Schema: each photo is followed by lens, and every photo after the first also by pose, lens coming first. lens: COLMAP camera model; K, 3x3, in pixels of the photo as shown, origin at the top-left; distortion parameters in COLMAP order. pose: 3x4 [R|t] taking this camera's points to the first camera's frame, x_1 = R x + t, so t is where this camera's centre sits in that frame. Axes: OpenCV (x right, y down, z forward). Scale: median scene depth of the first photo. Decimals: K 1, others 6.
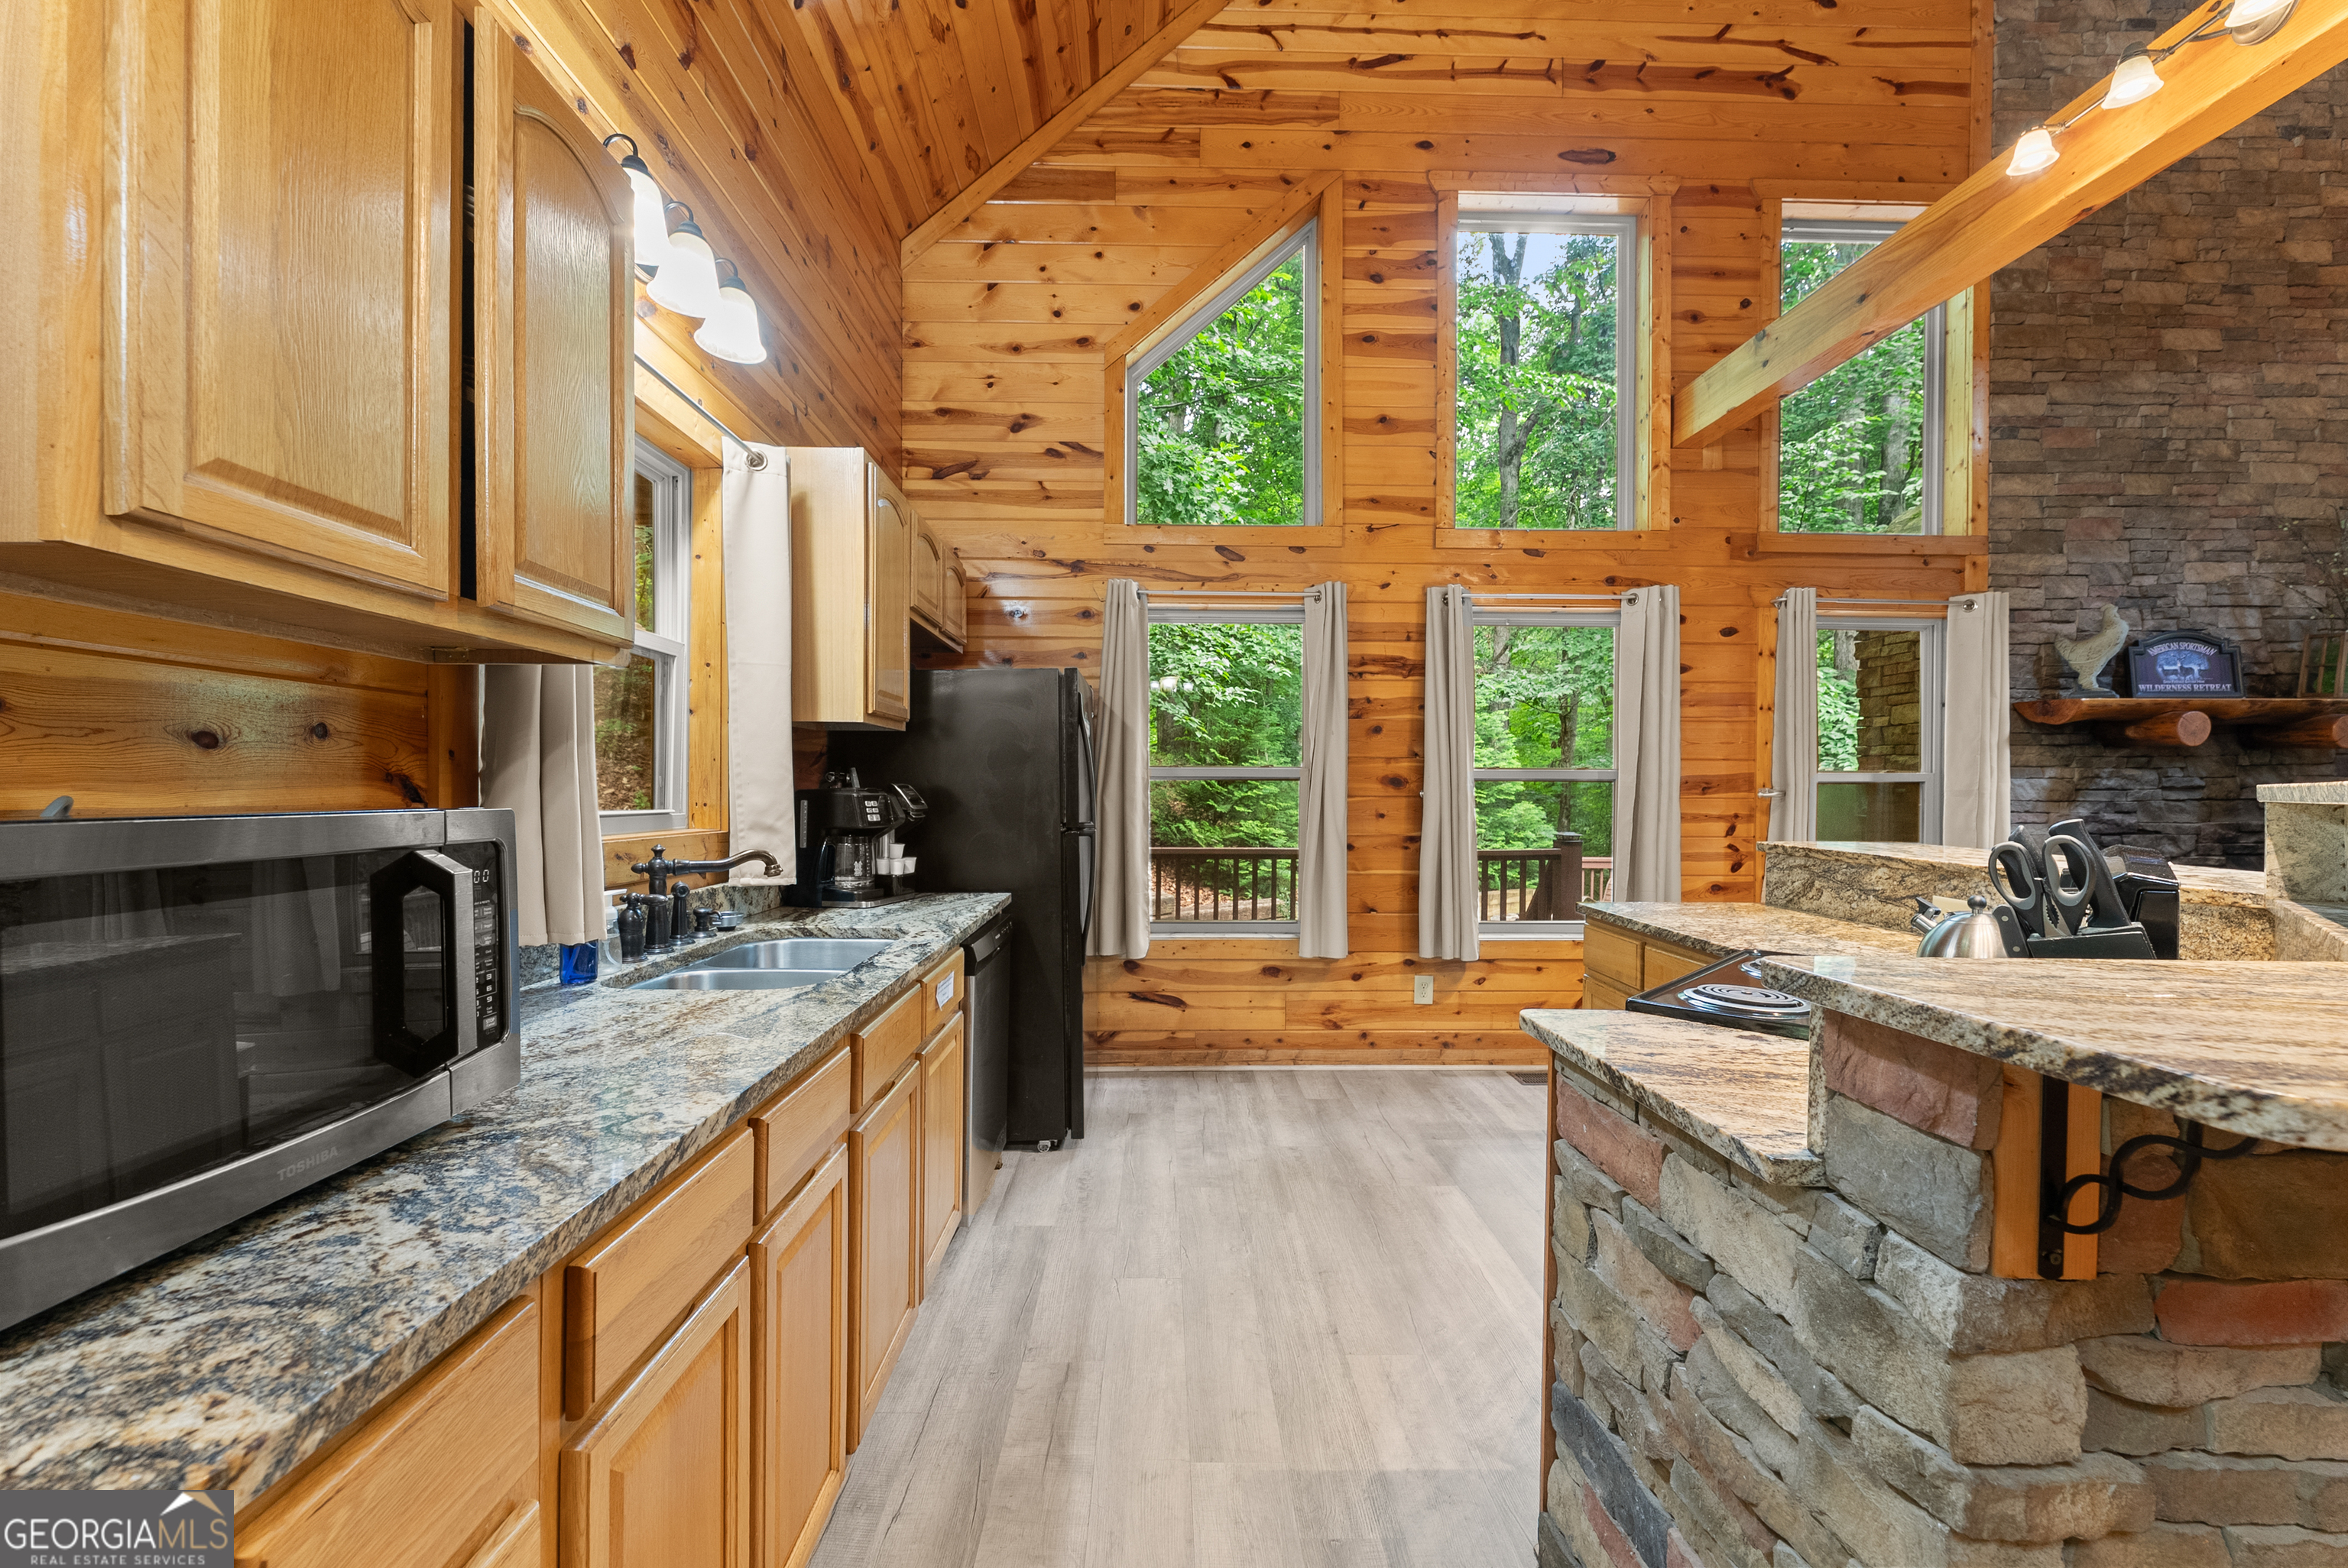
lens RADIAL K [[948.2, 0, 1178.9], [0, 948.2, 787.5], [0, 0, 1]] dist [0.001326, 0.000251]
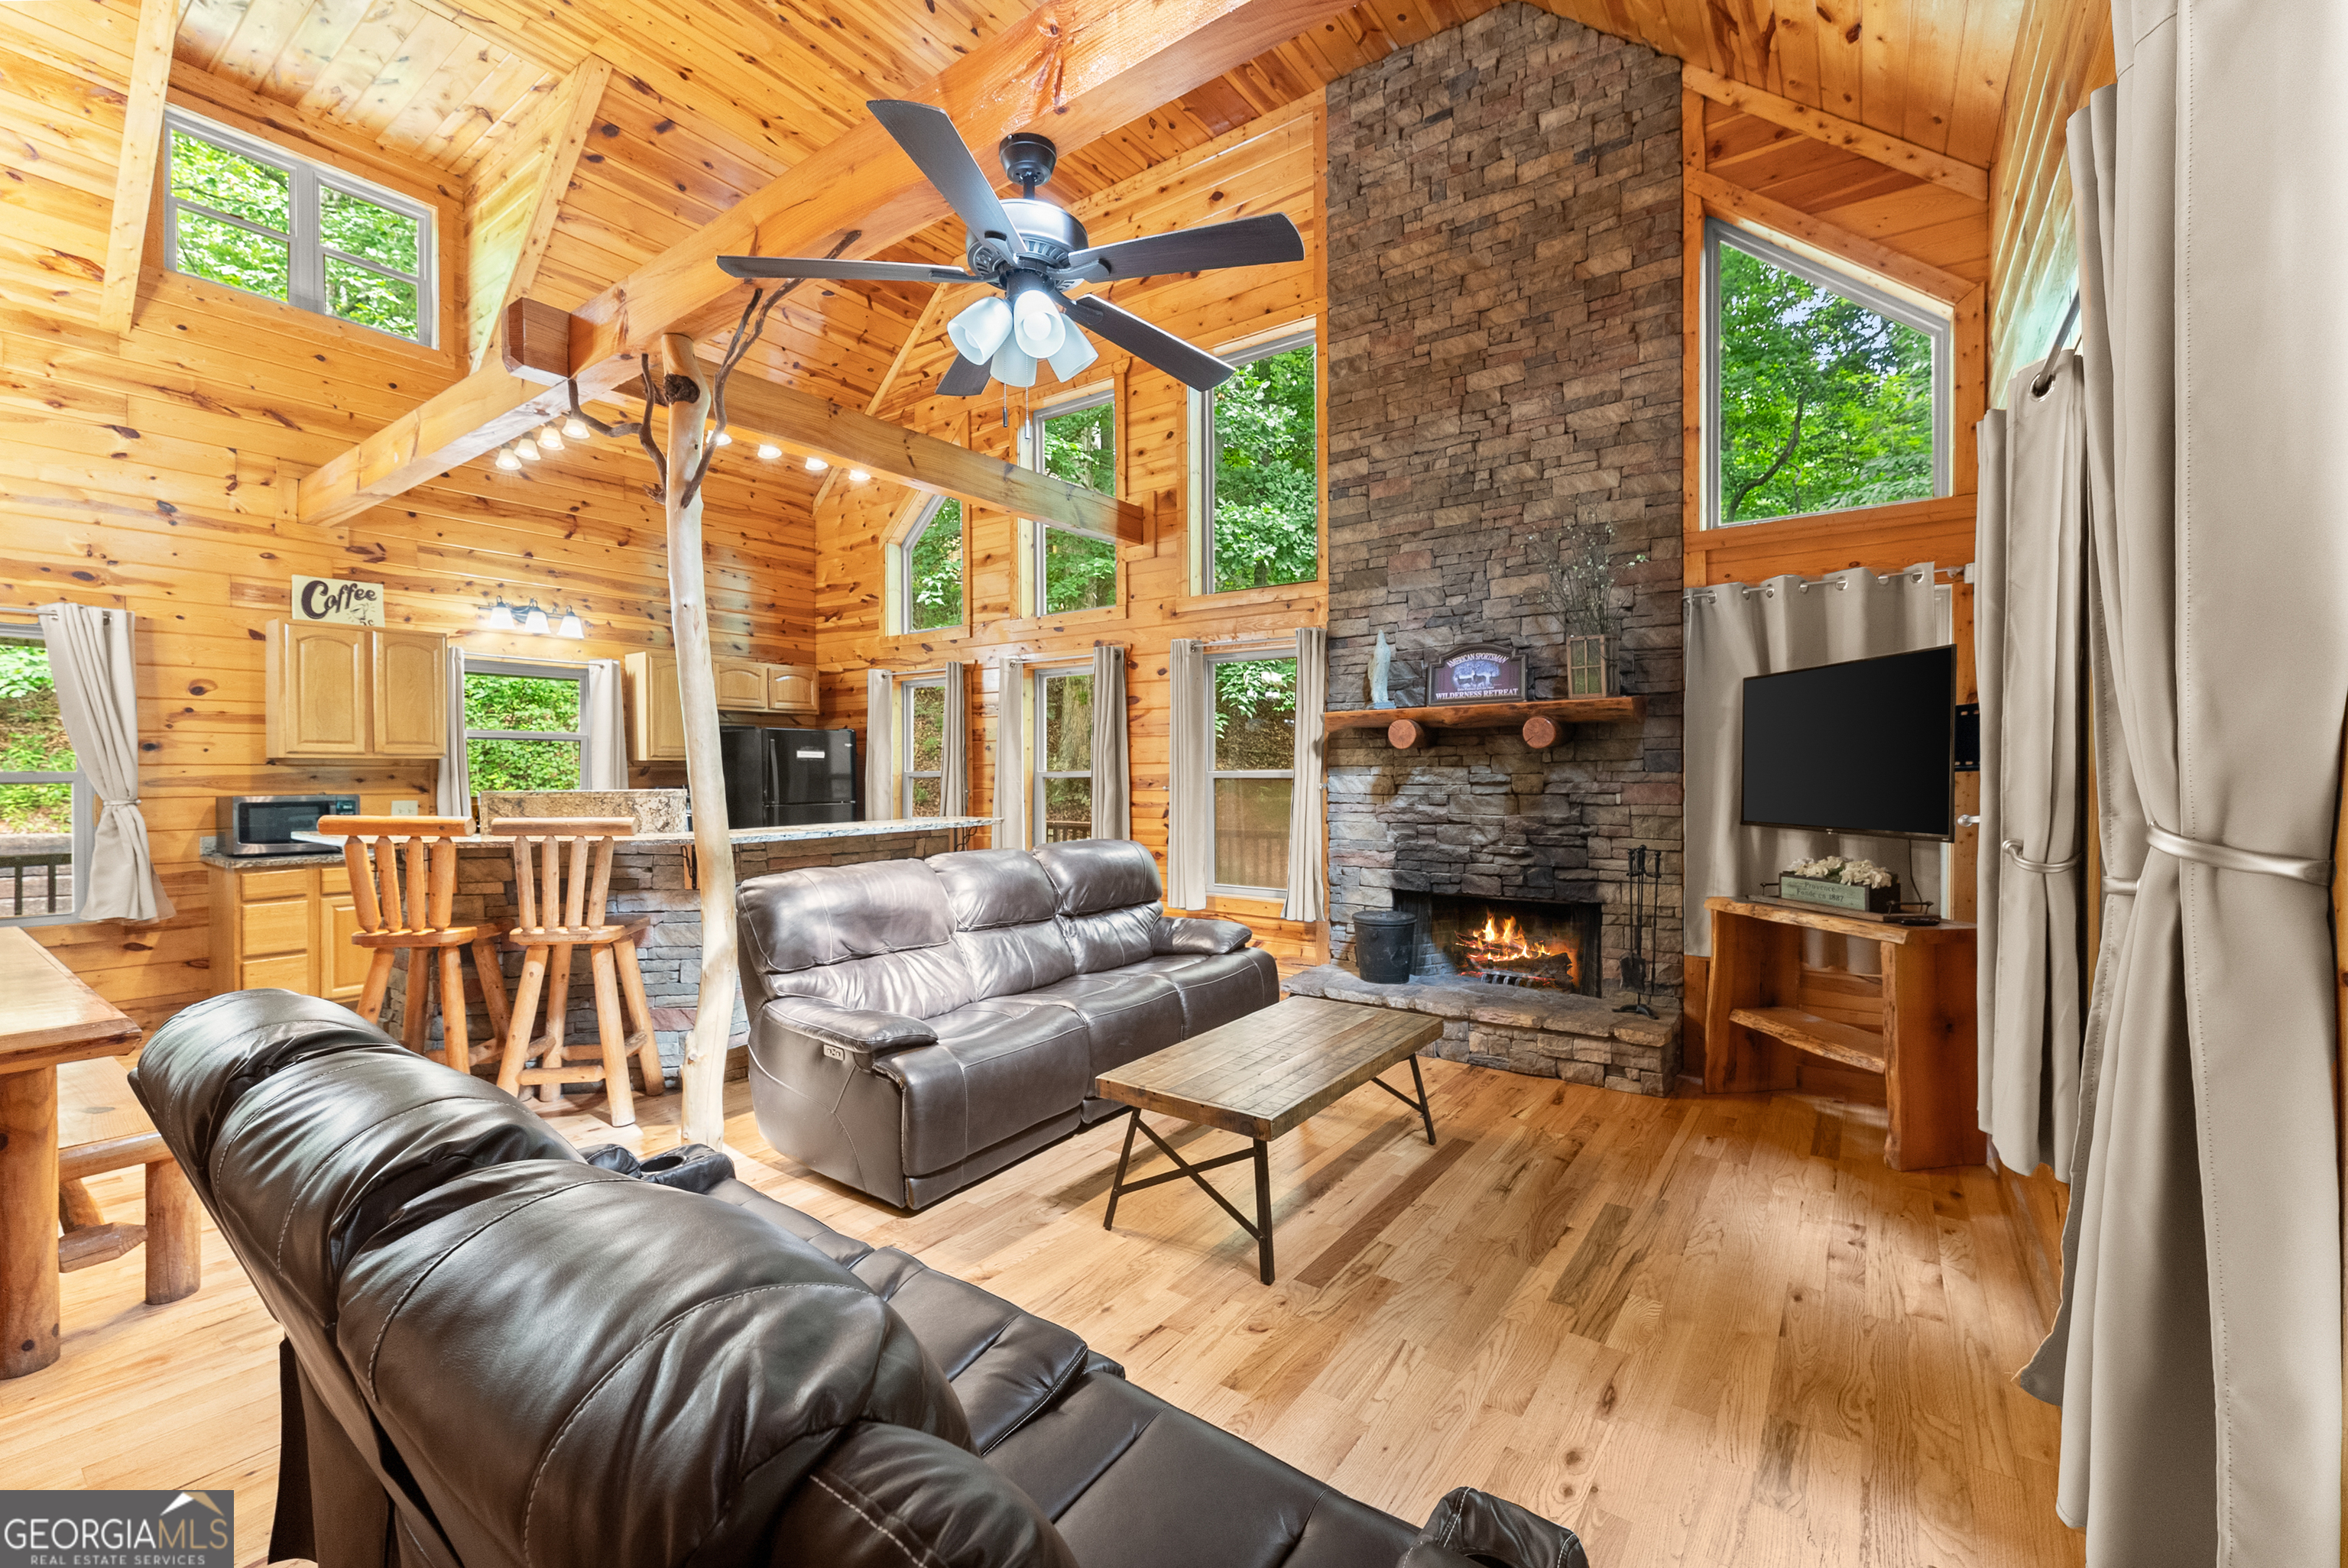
lens RADIAL K [[959.5, 0, 1183.6], [0, 959.5, 777.2], [0, 0, 1]] dist [0.001698, -0.000421]
pose [[0.796901, -0.003372, -0.604100, 1.466905], [0.007281, 0.999965, 0.004023, -0.014178], [0.604066, -0.007605, 0.796898, -0.111978]]
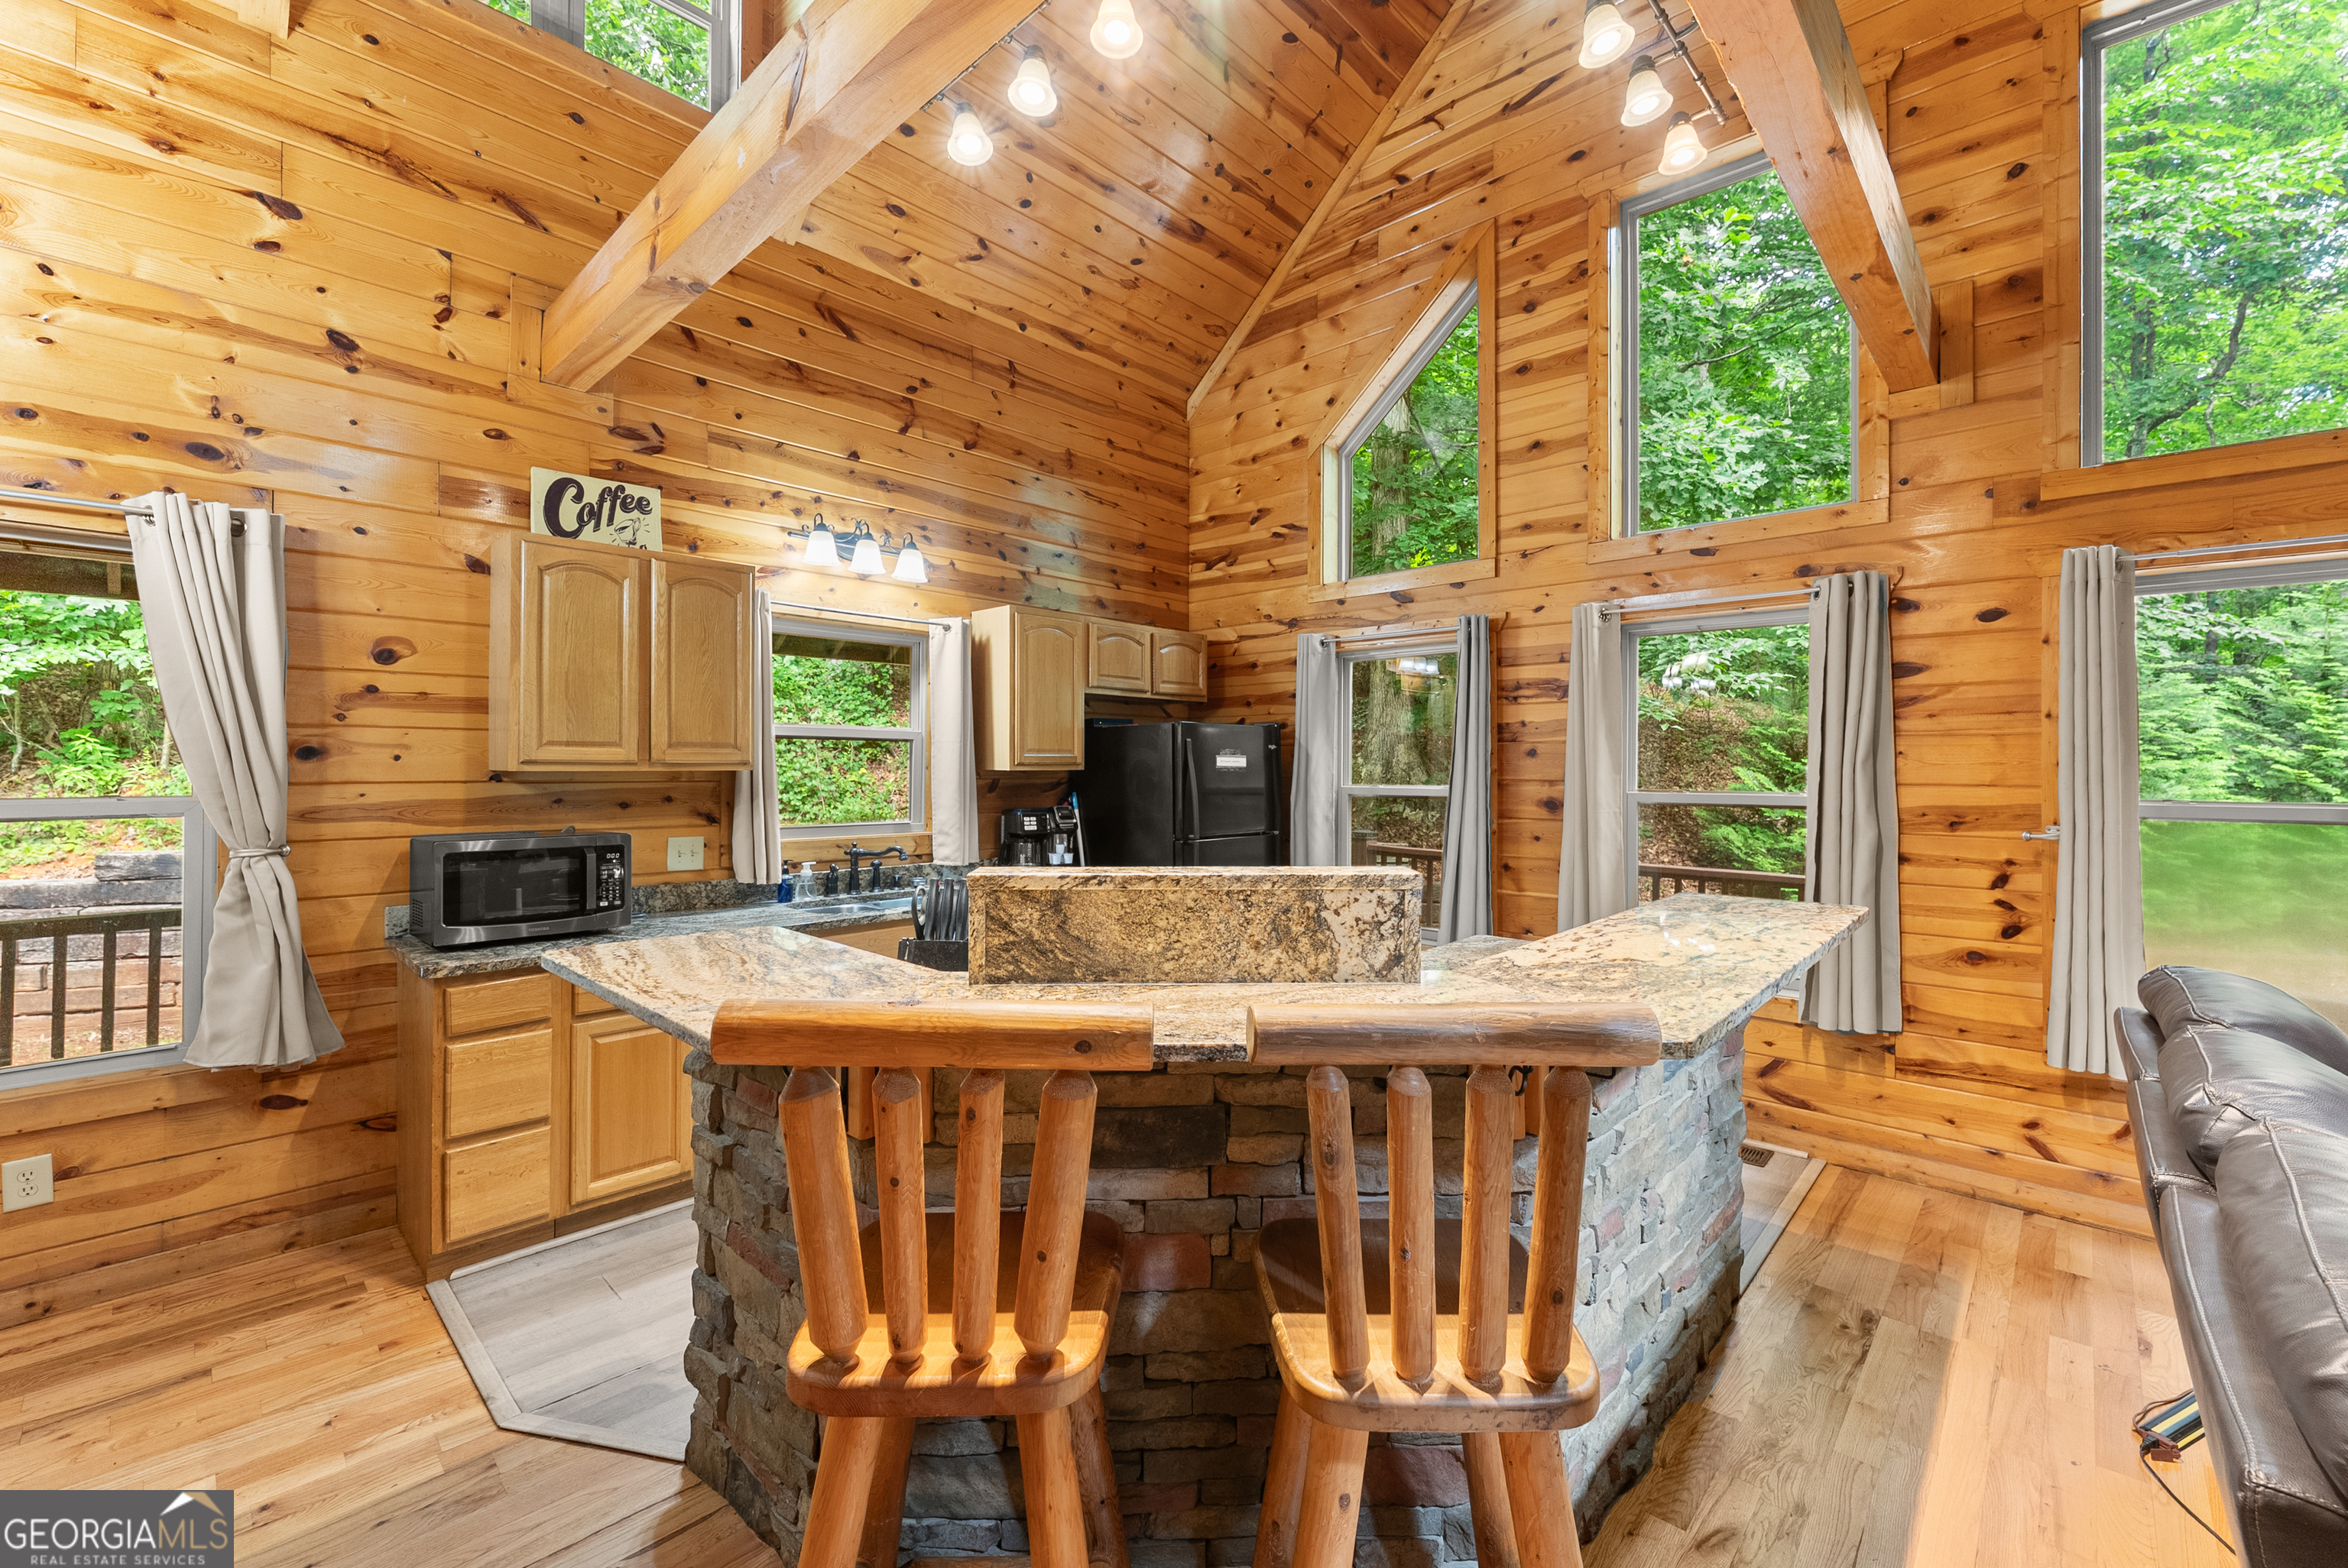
lens RADIAL K [[957.4, 0, 1187.3], [0, 957.4, 760.9], [0, 0, 1]] dist [0.000331, -0.000294]
pose [[0.713100, -0.006849, -0.701029, 0.658319], [0.001349, 0.999964, -0.008397, -0.043859], [0.701061, 0.005042, 0.713083, 0.015224]]
